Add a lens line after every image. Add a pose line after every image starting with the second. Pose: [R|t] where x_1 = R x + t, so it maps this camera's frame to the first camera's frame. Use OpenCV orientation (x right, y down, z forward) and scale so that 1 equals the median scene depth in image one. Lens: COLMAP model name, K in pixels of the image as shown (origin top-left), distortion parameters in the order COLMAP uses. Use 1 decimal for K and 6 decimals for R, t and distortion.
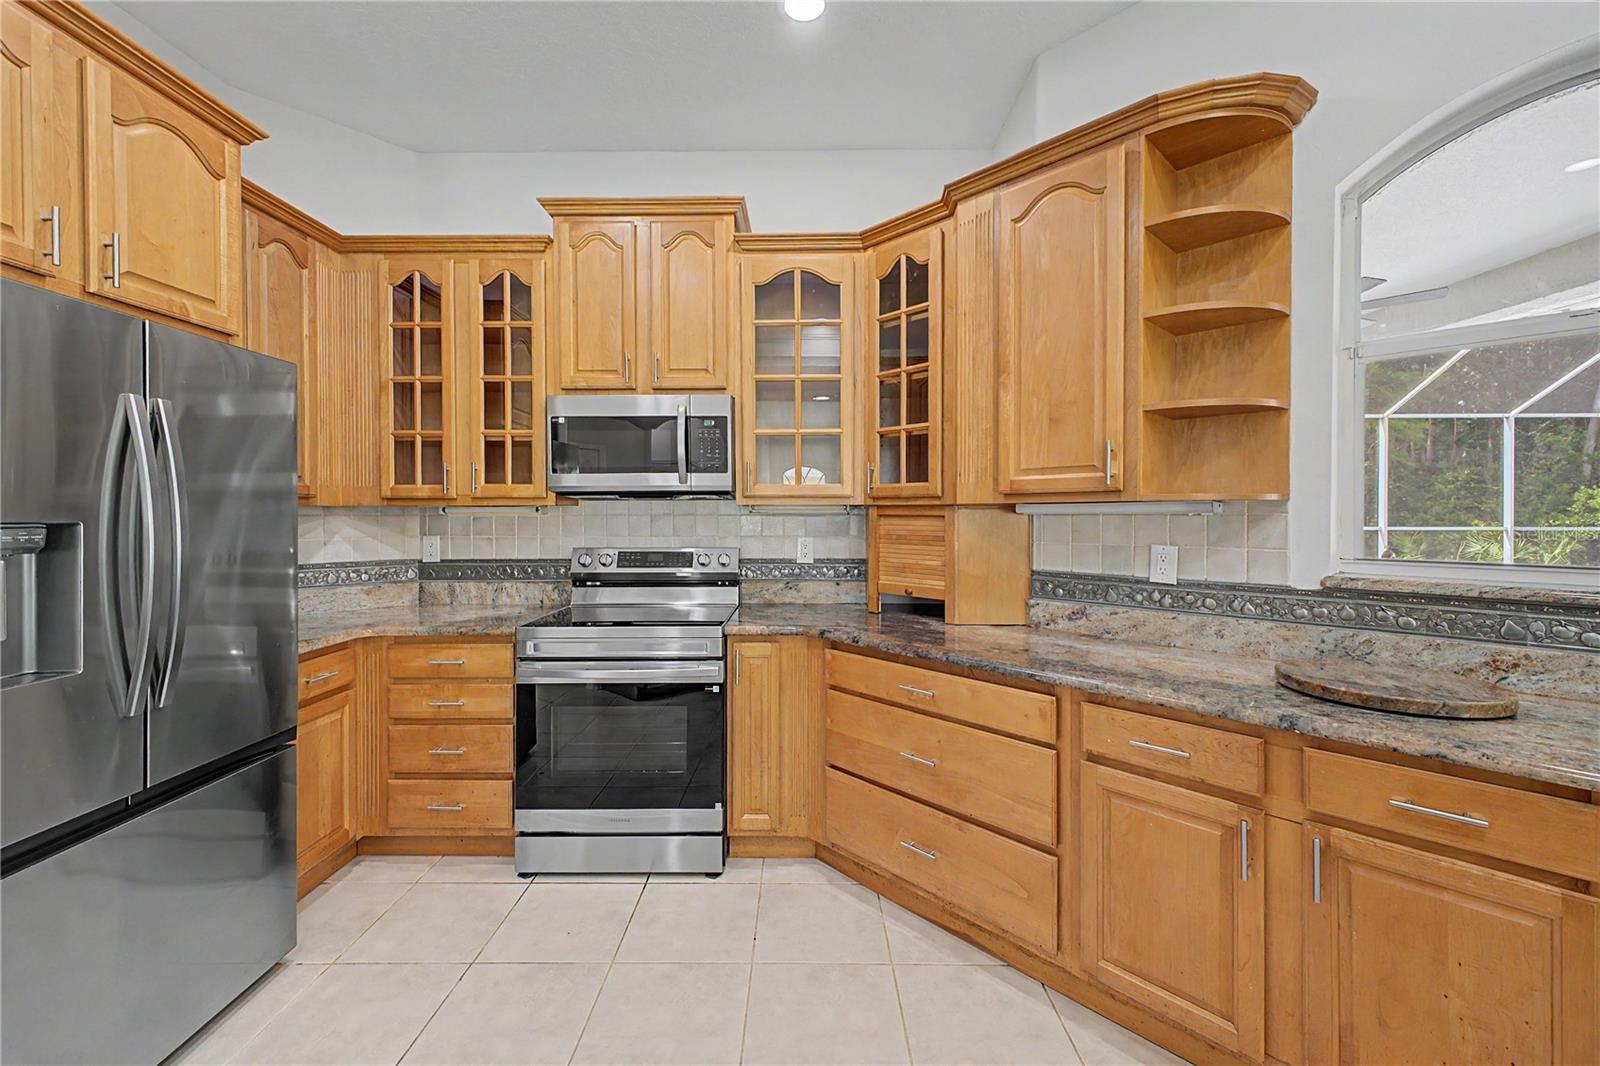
lens RADIAL K [[653.6, 0, 795.2], [0, 653.6, 514.0], [0, 0, 1]] dist [0.017397, -0.002275]
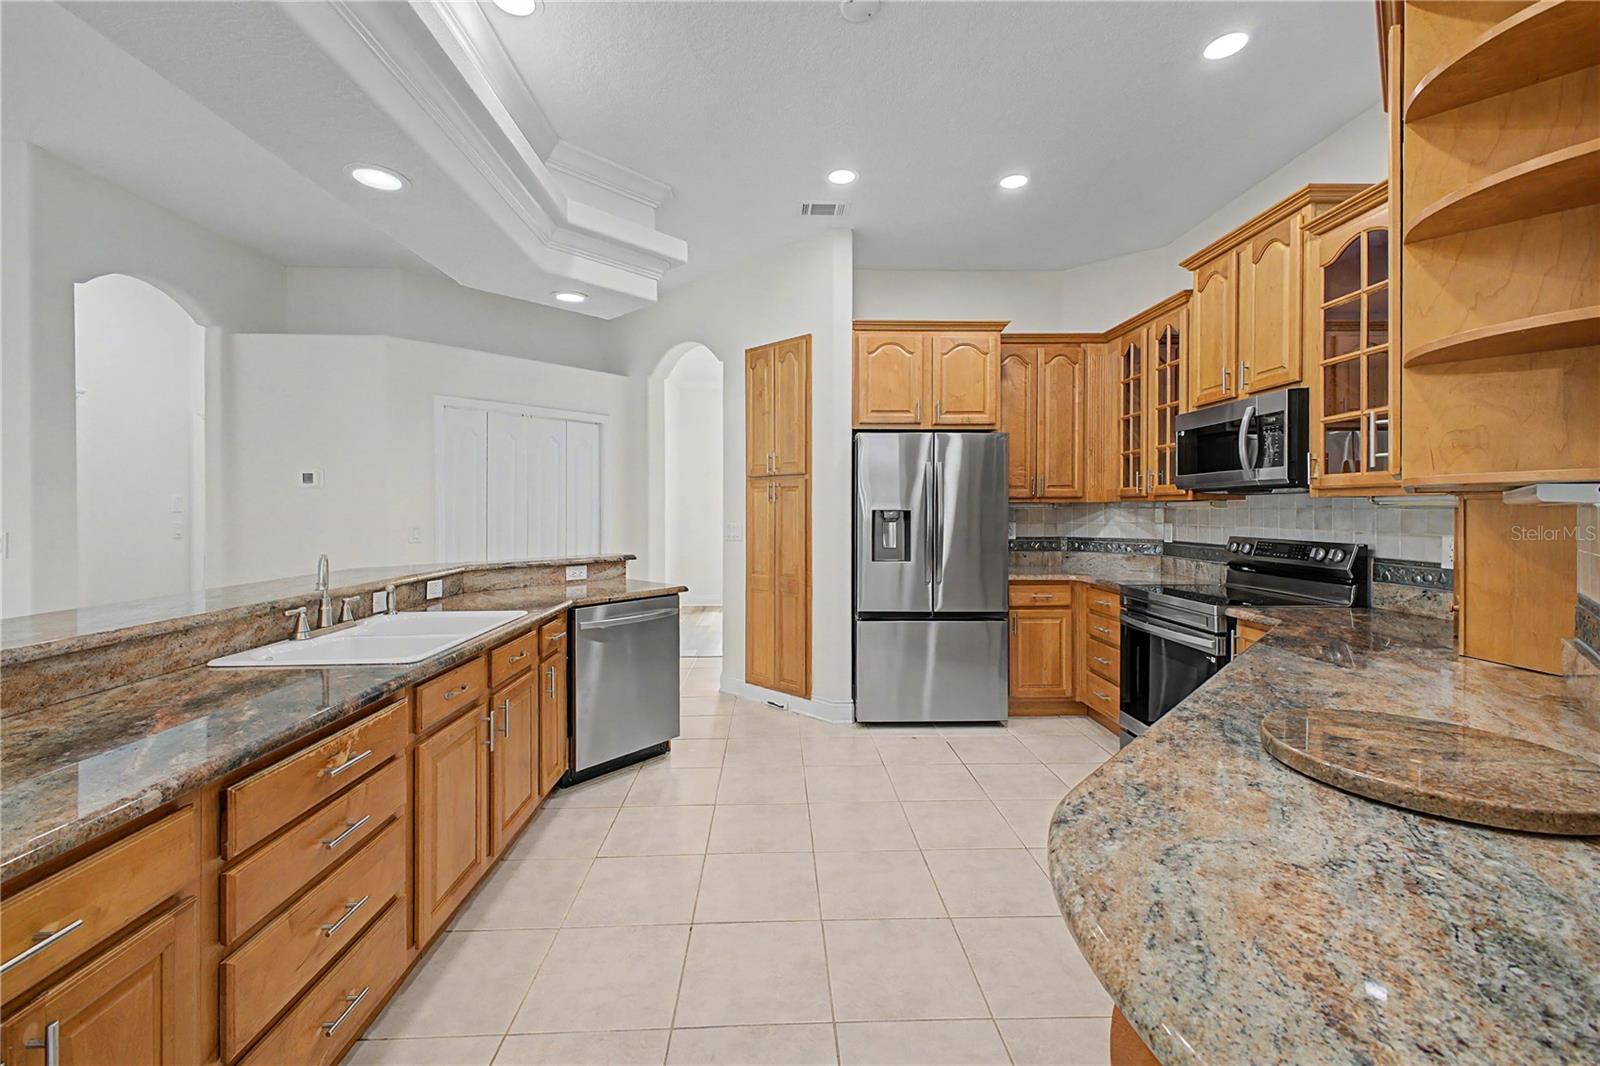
lens RADIAL K [[653.6, 0, 797.0], [0, 653.6, 507.6], [0, 0, 1]] dist [0.017397, -0.002275]
pose [[0.039557, 0.001006, -0.999217, 0.969136], [-0.002793, 0.999996, 0.000896, 0.002298], [0.999213, 0.002756, 0.039560, 0.216243]]
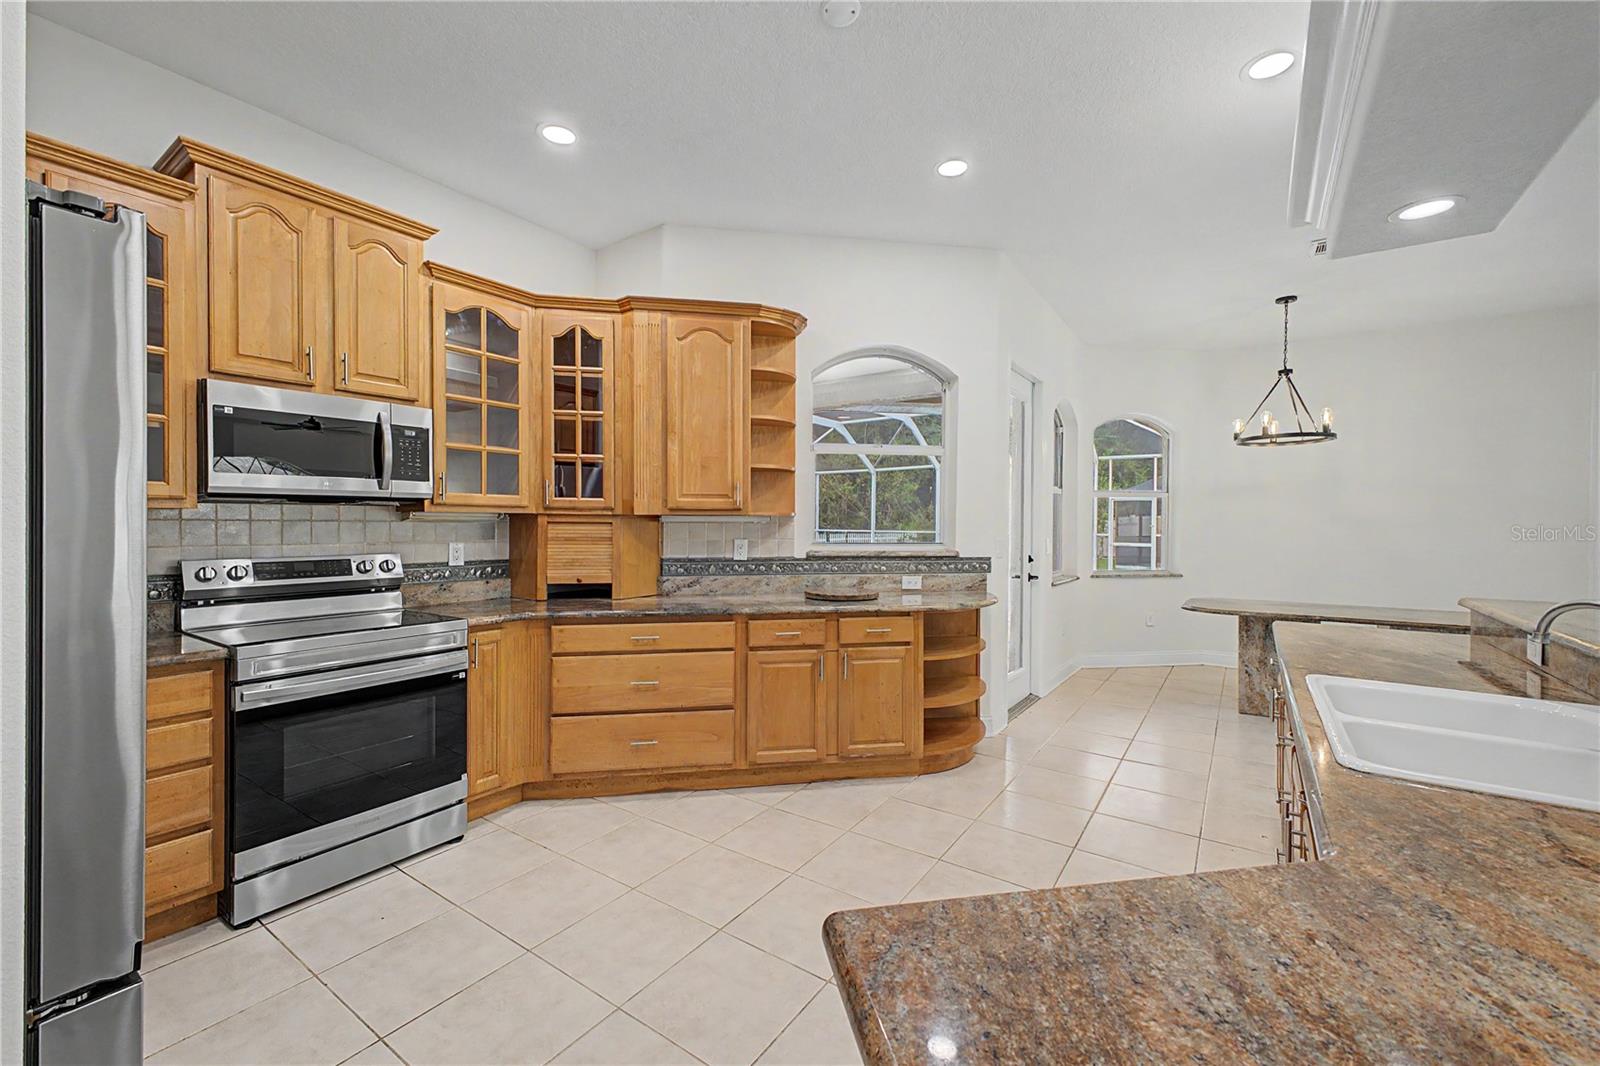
lens RADIAL K [[653.6, 0, 804.3], [0, 653.6, 523.6], [0, 0, 1]] dist [0.017397, -0.002275]
pose [[0.549798, 0.002871, 0.835293, -0.721091], [-0.003263, 0.999994, -0.001289, 0.005003], [-0.835292, -0.002017, 0.549804, -0.116646]]
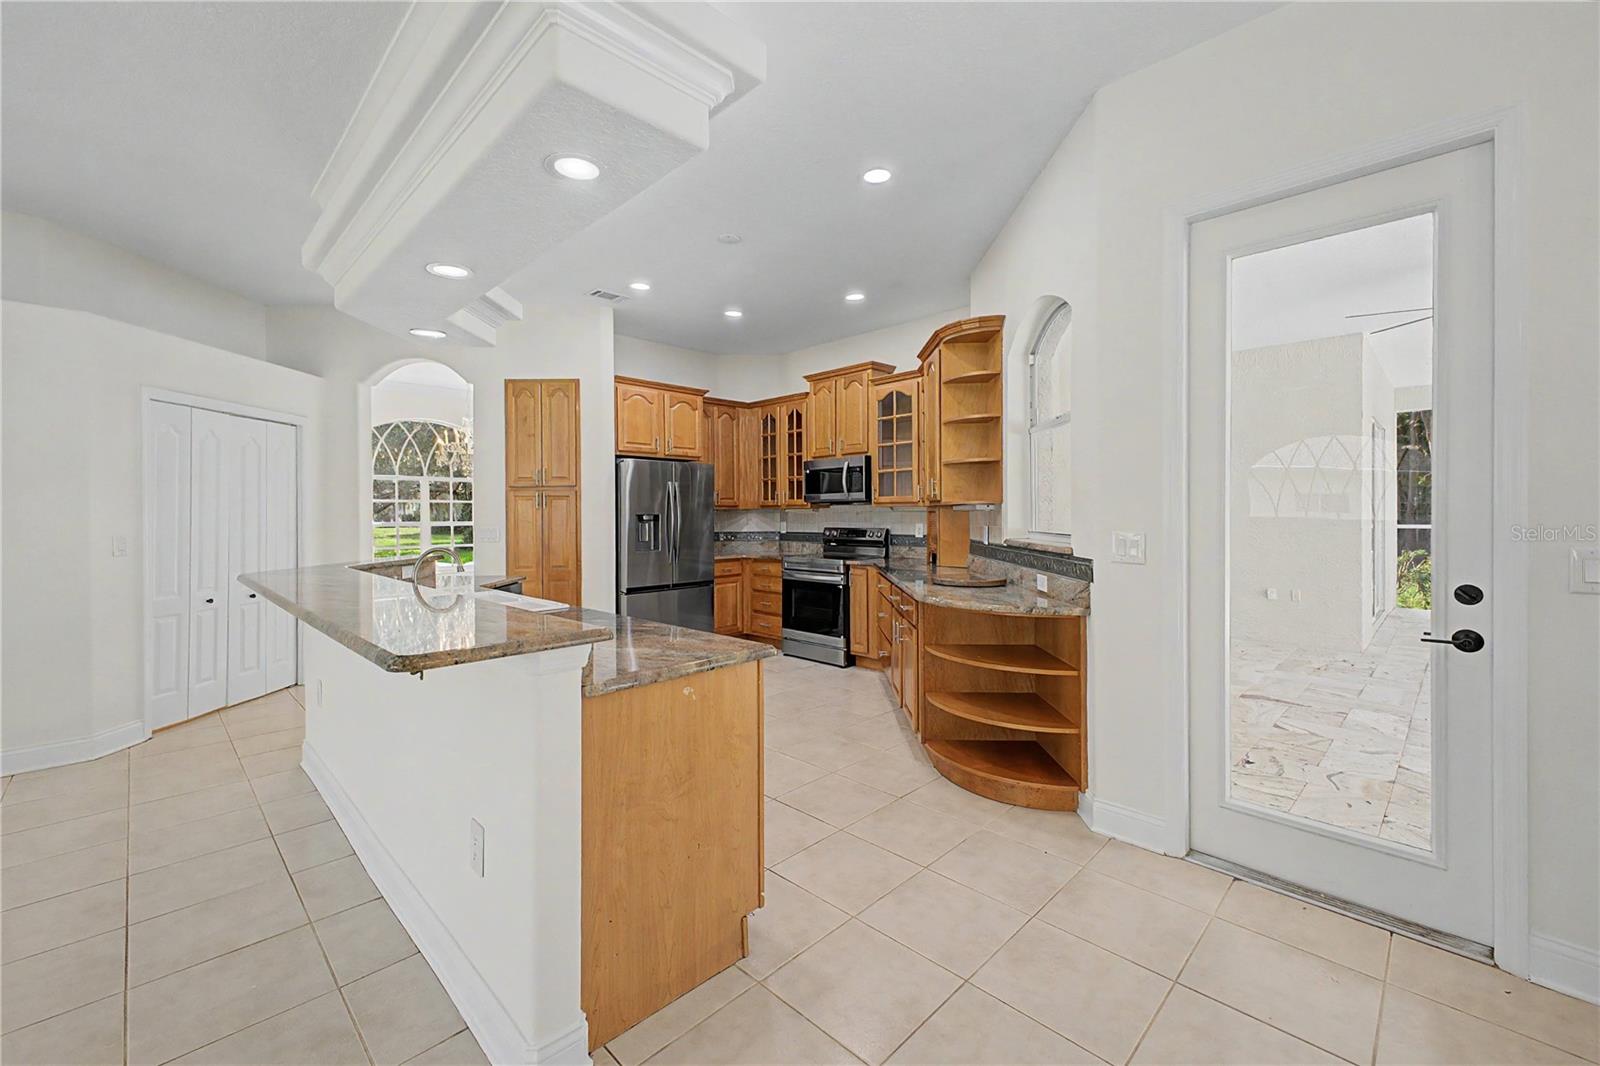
lens RADIAL K [[653.6, 0, 800.6], [0, 653.6, 520.7], [0, 0, 1]] dist [0.017397, -0.002275]
pose [[0.714061, 0.005550, -0.700061, 1.353058], [0.002081, 0.999947, 0.010050, 0.008807], [0.700080, -0.008633, 0.714012, -0.731839]]
